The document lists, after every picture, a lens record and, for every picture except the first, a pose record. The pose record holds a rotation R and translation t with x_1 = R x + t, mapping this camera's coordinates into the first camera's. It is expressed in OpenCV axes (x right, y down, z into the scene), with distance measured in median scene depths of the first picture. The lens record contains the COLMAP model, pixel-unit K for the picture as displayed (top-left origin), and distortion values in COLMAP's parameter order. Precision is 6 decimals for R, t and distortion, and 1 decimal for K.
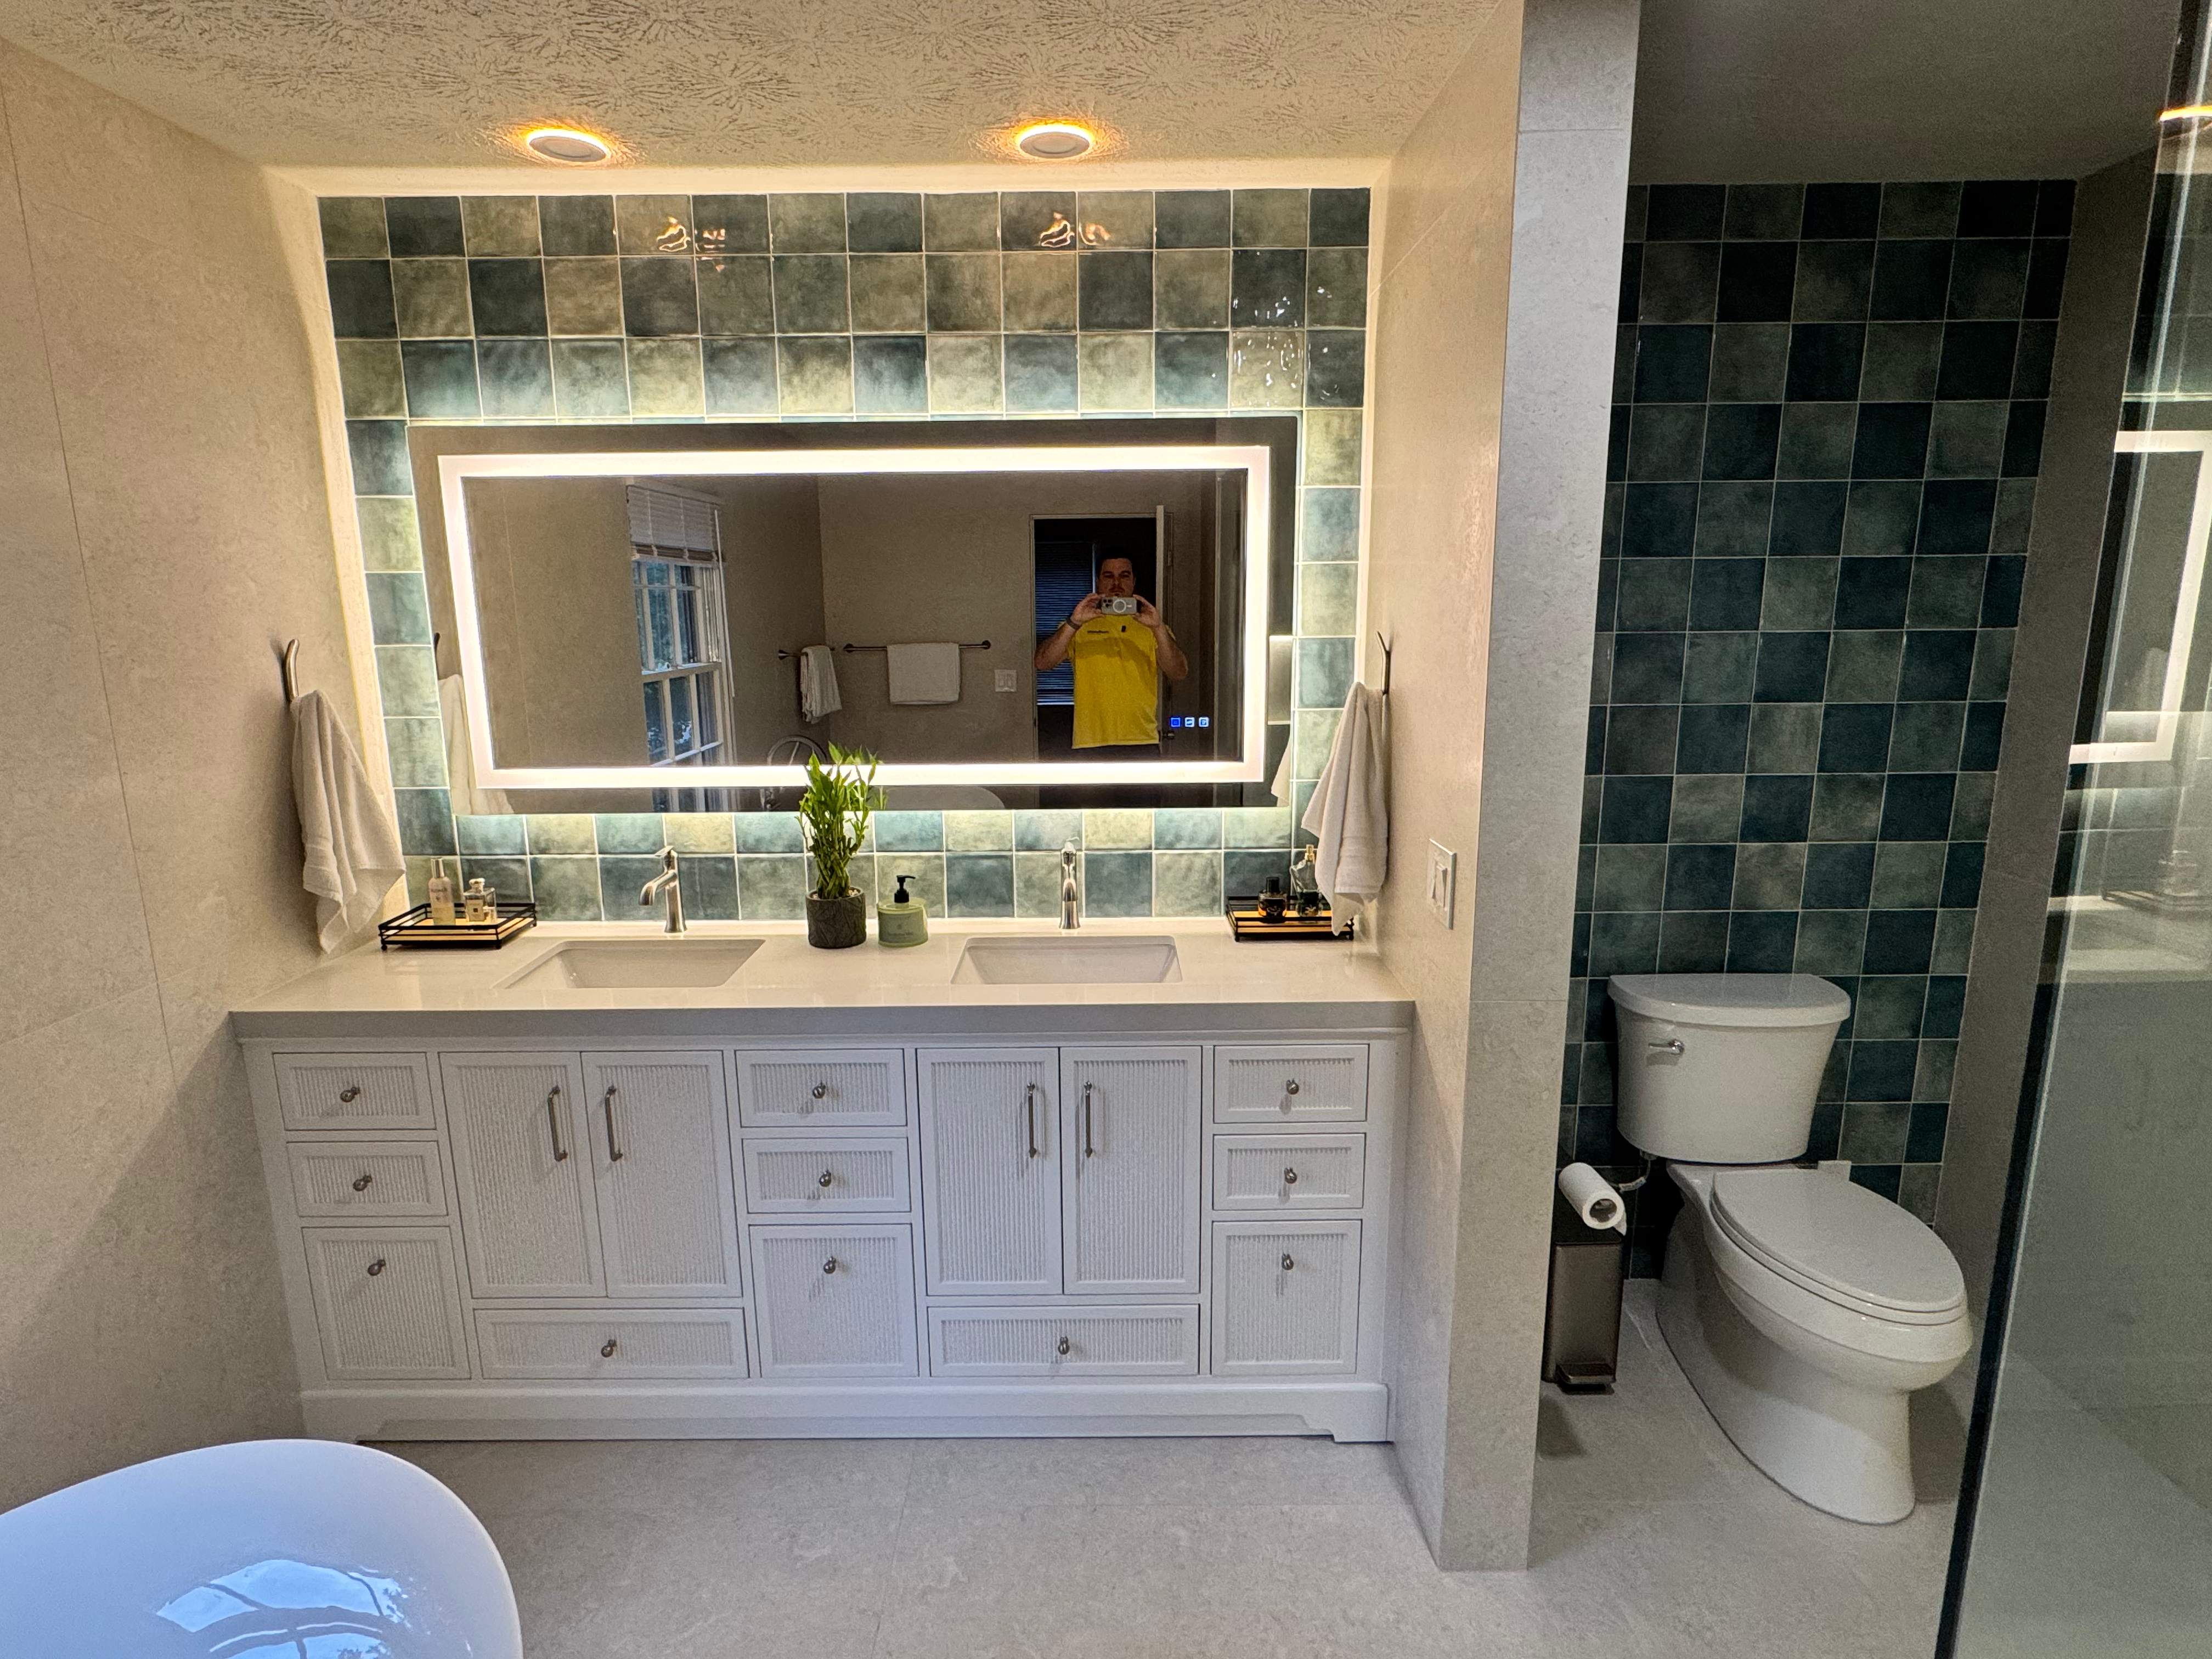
lens RADIAL K [[1147.6, 0, 1103.5], [0, 1147.6, 827.2], [0, 0, 1]] dist [-0.002822, 0.001332]
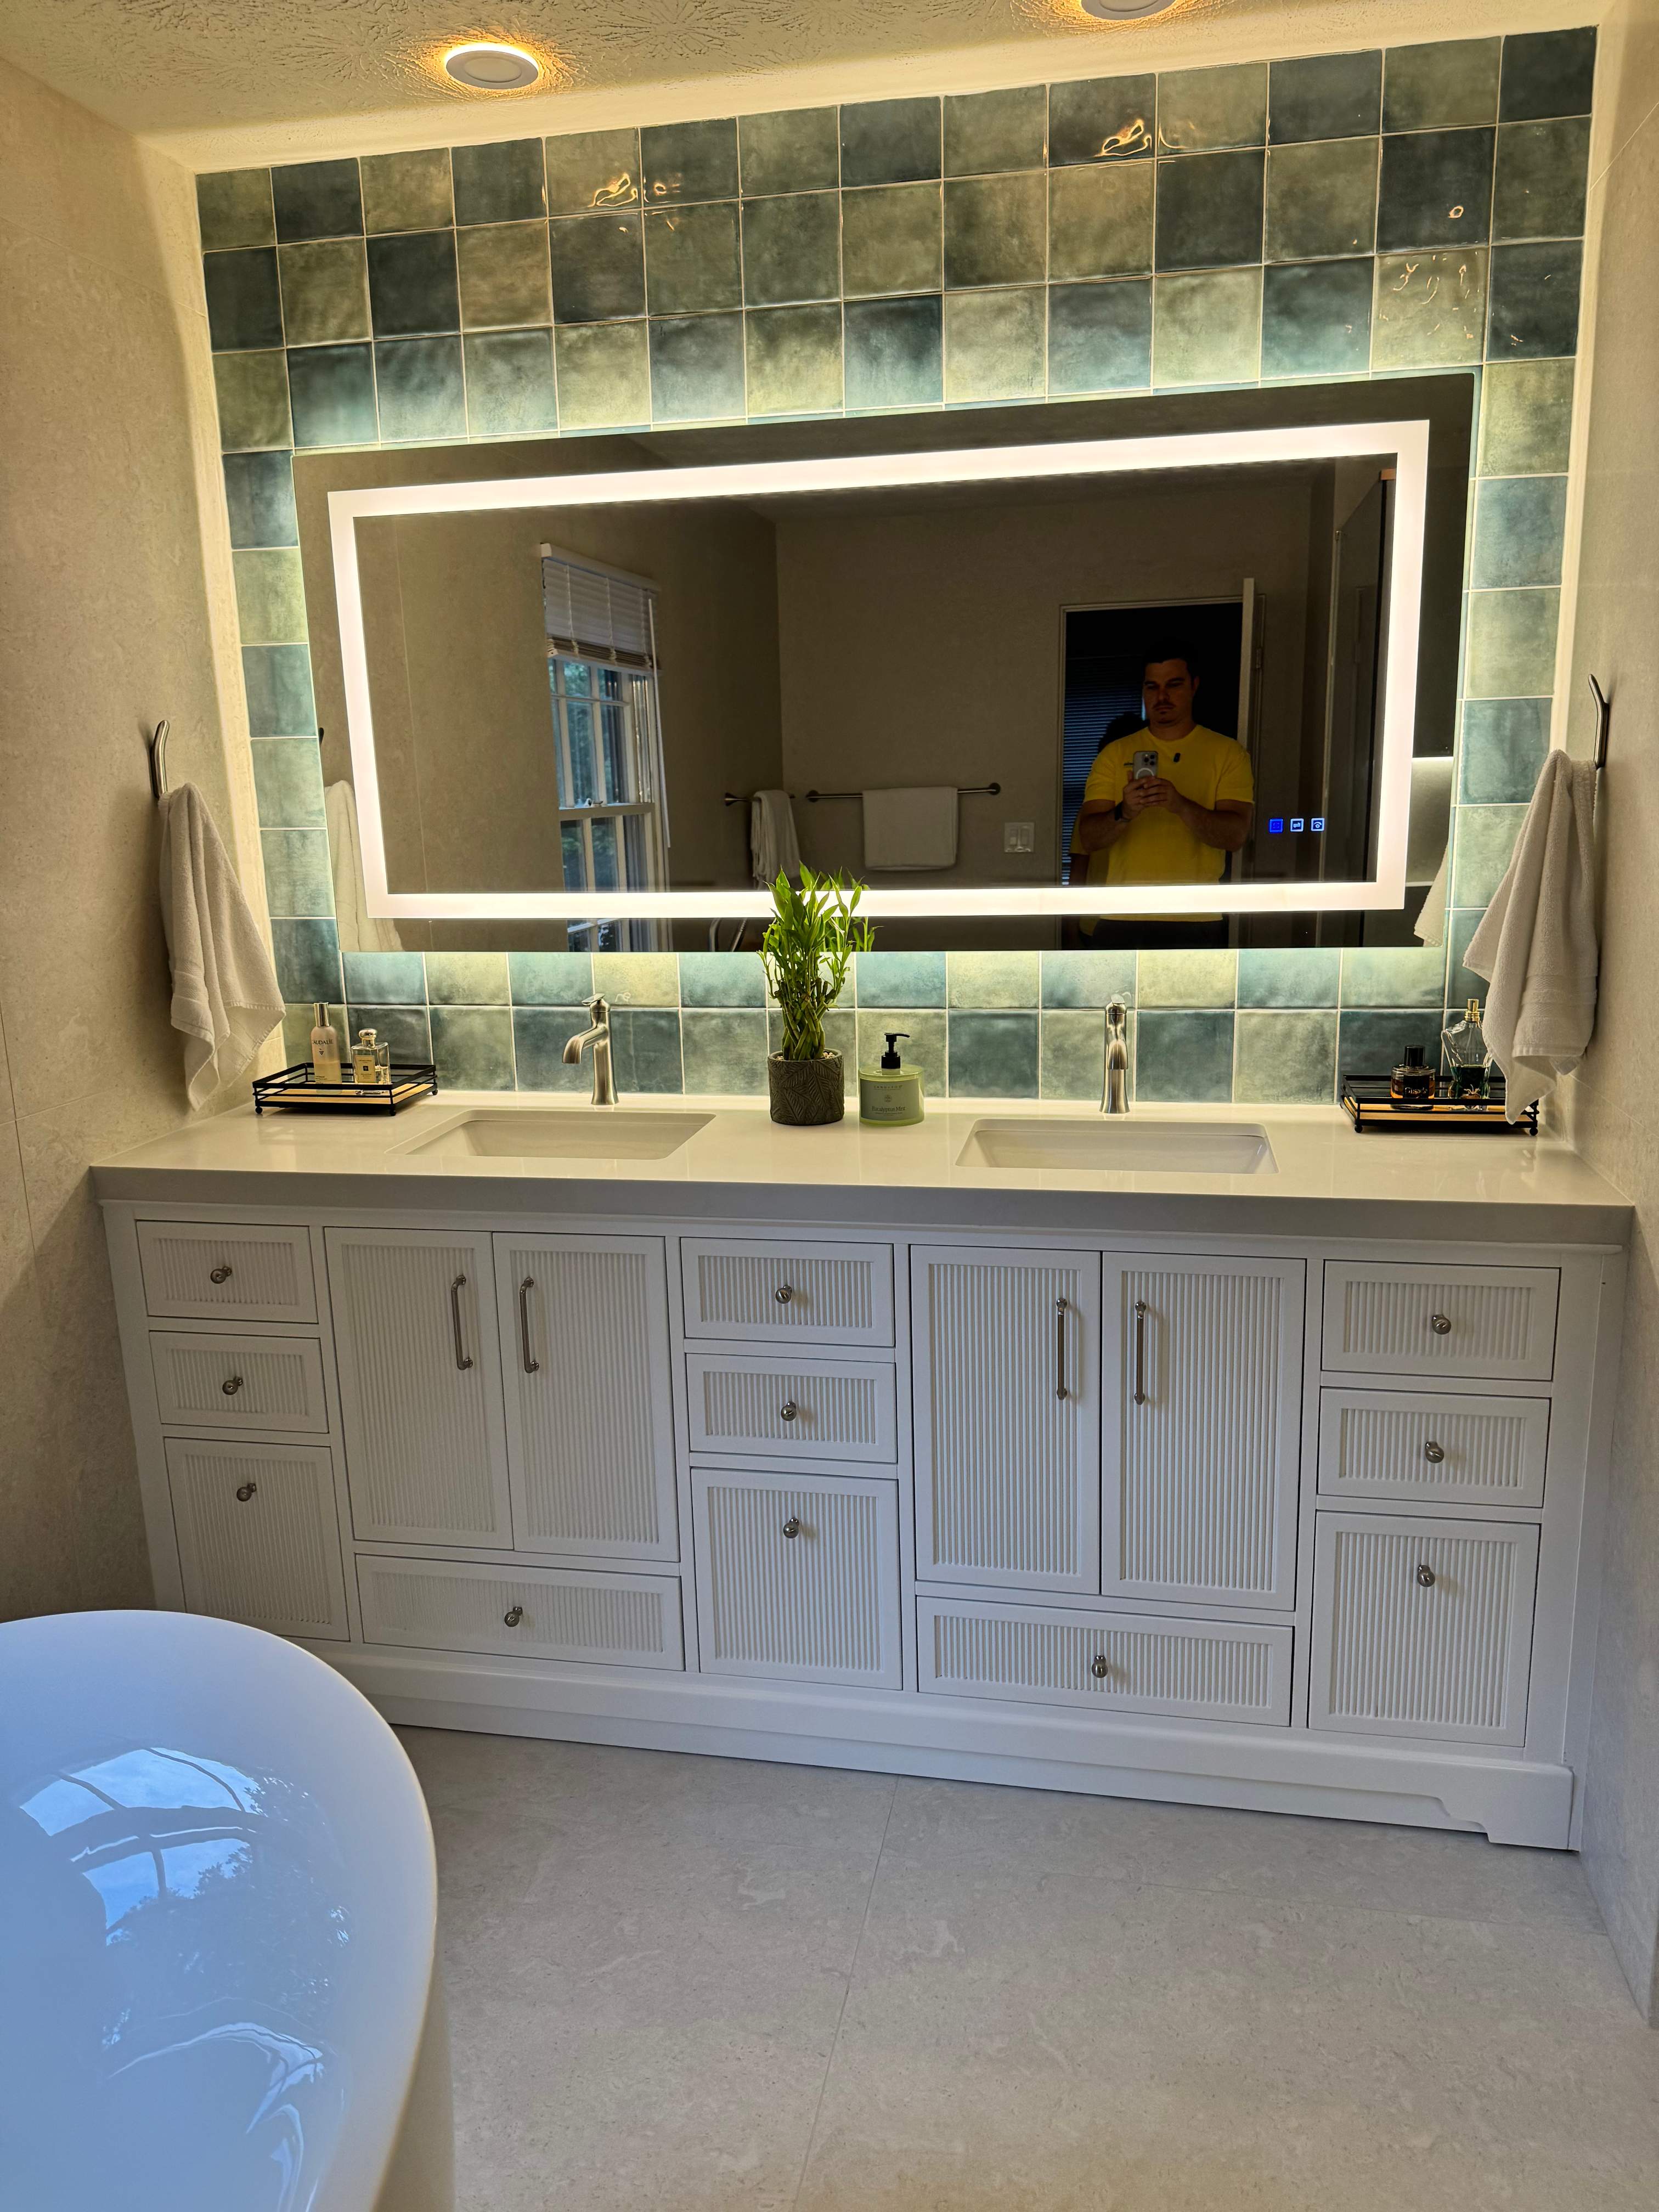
lens RADIAL K [[1547.9, 0, 841.1], [0, 1547.9, 1104.0], [0, 0, 1]] dist [0.055534, -0.076684]
pose [[0.981740, 0.025005, -0.188578, -0.016320], [-0.021616, 0.999566, 0.020006, 0.070637], [0.188996, -0.015565, 0.981854, -0.002954]]
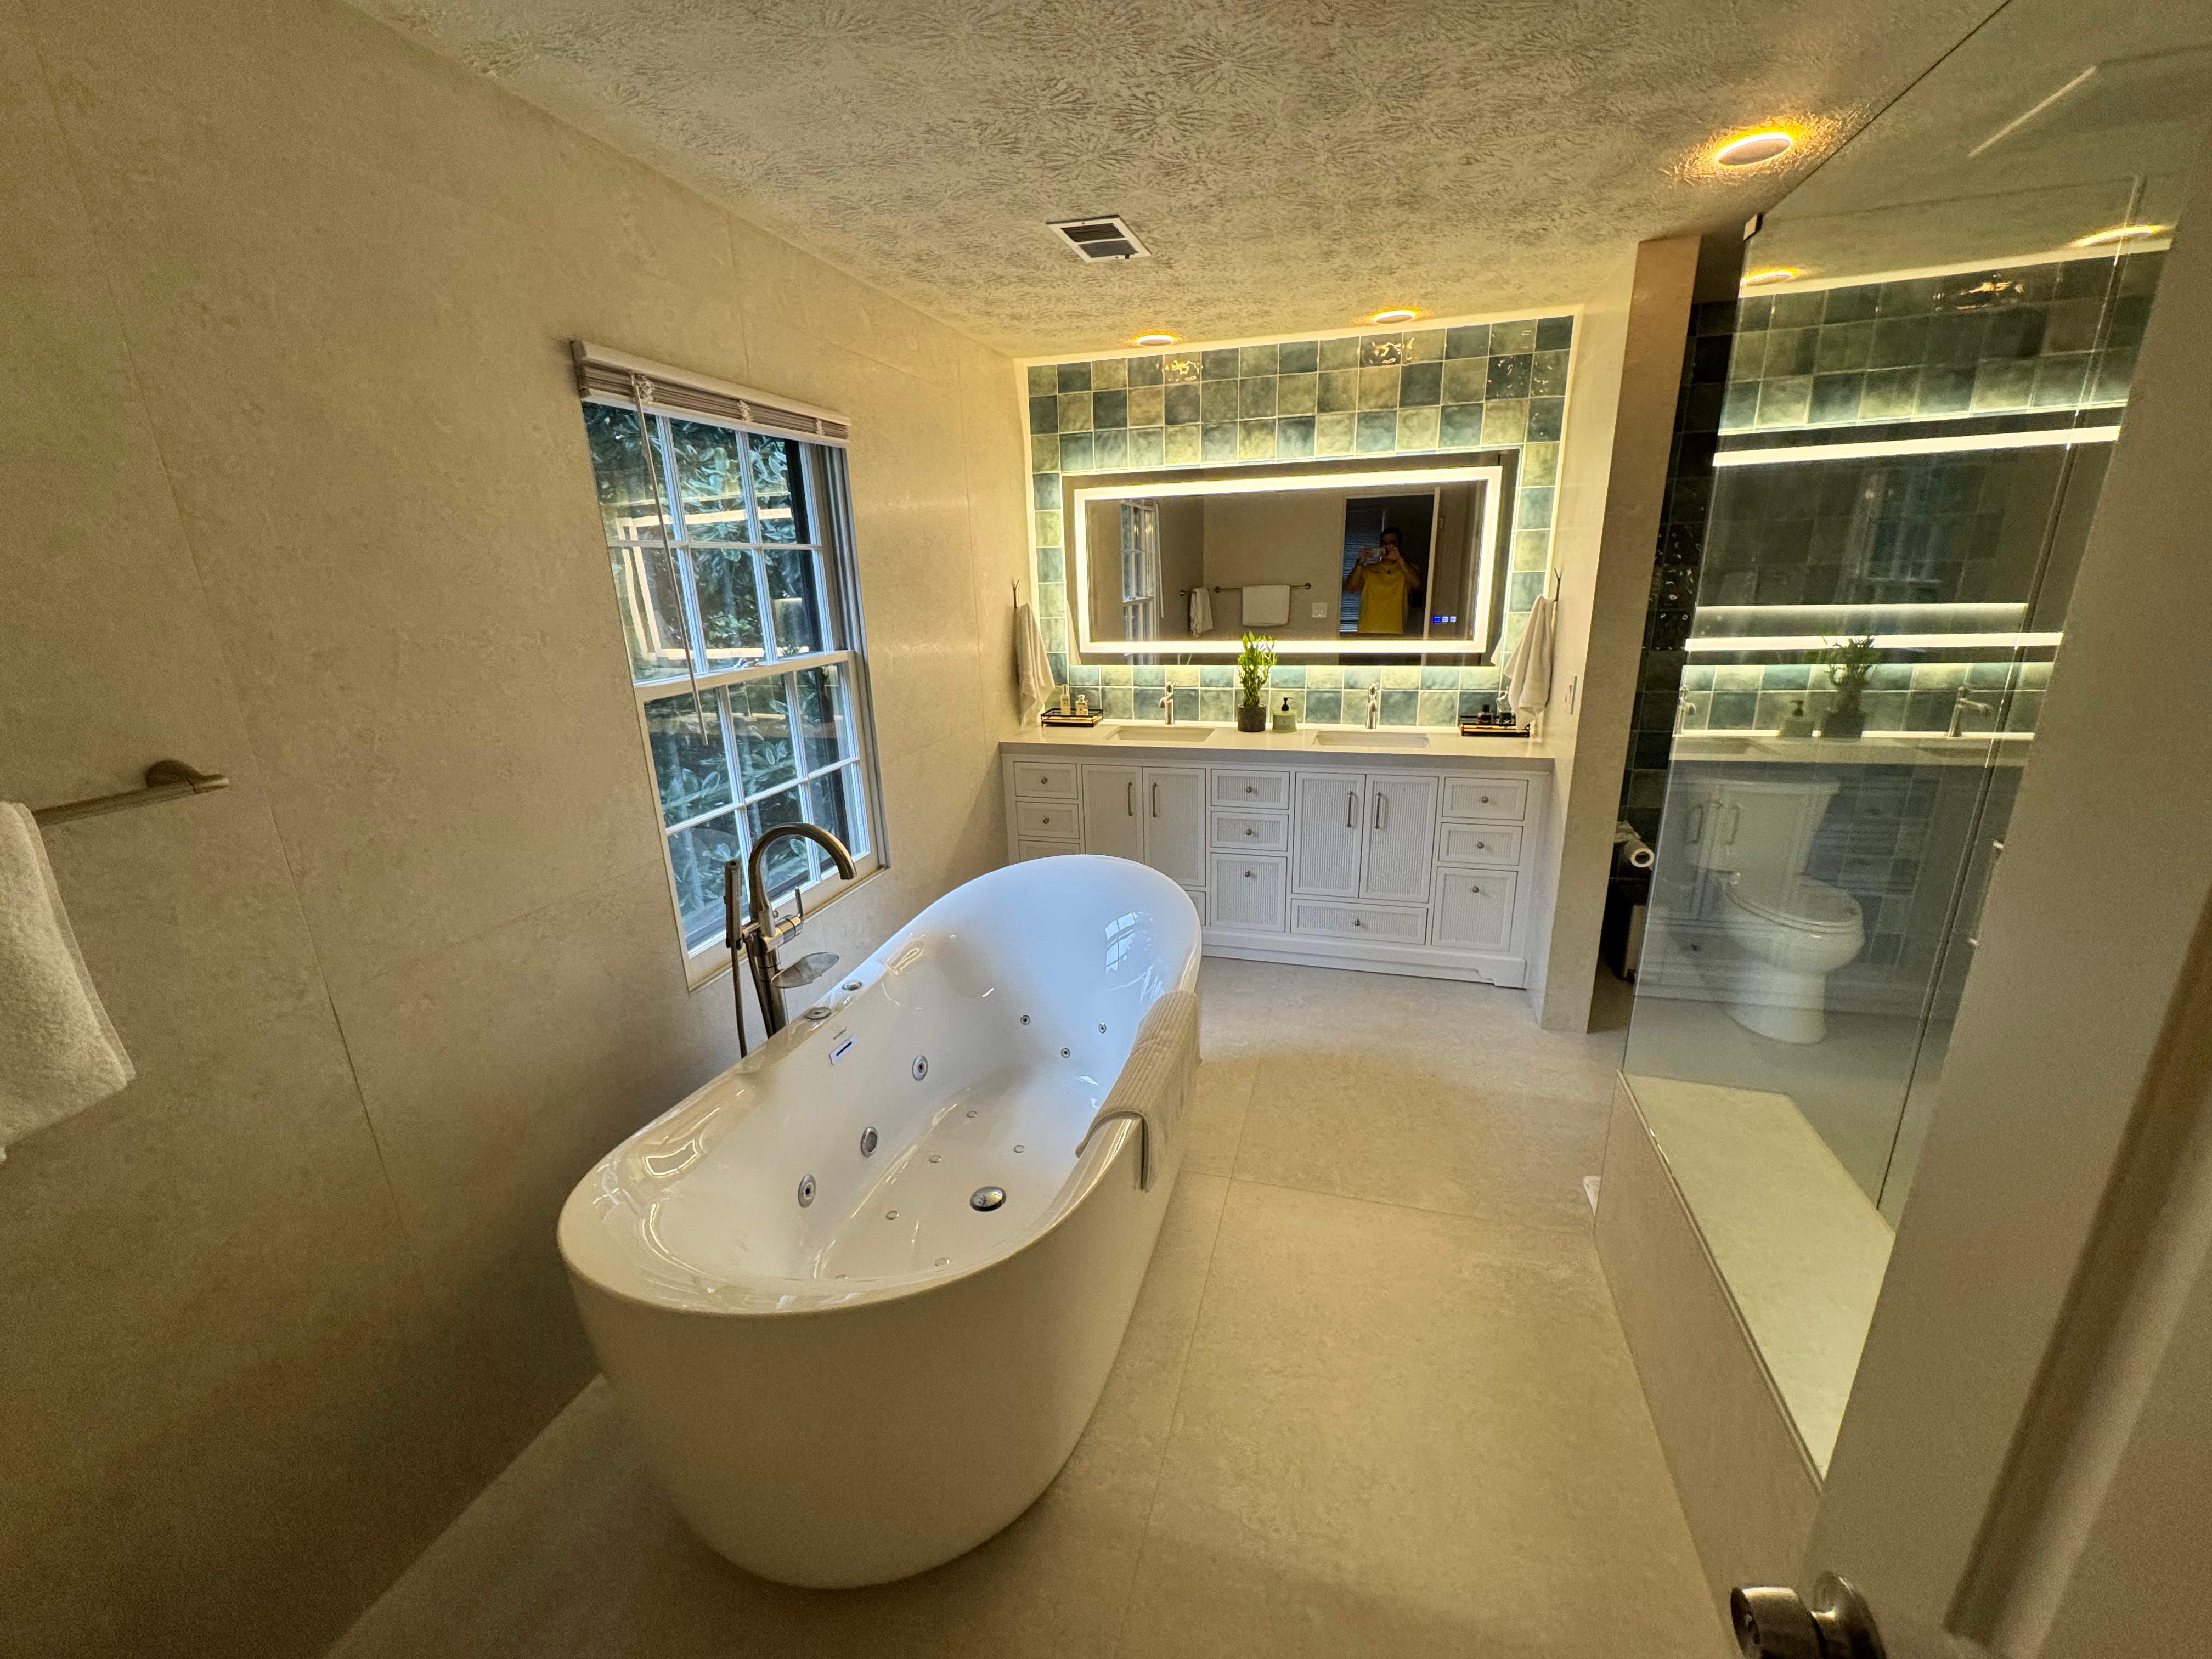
lens RADIAL K [[888.3, 0, 1106.7], [0, 888.3, 830.4], [0, 0, 1]] dist [-0.003537, 0.000315]
pose [[0.958565, 0.064498, -0.277476, -0.031347], [-0.035435, 0.993463, 0.108513, 0.118129], [0.282661, -0.094184, 0.954585, -0.597647]]
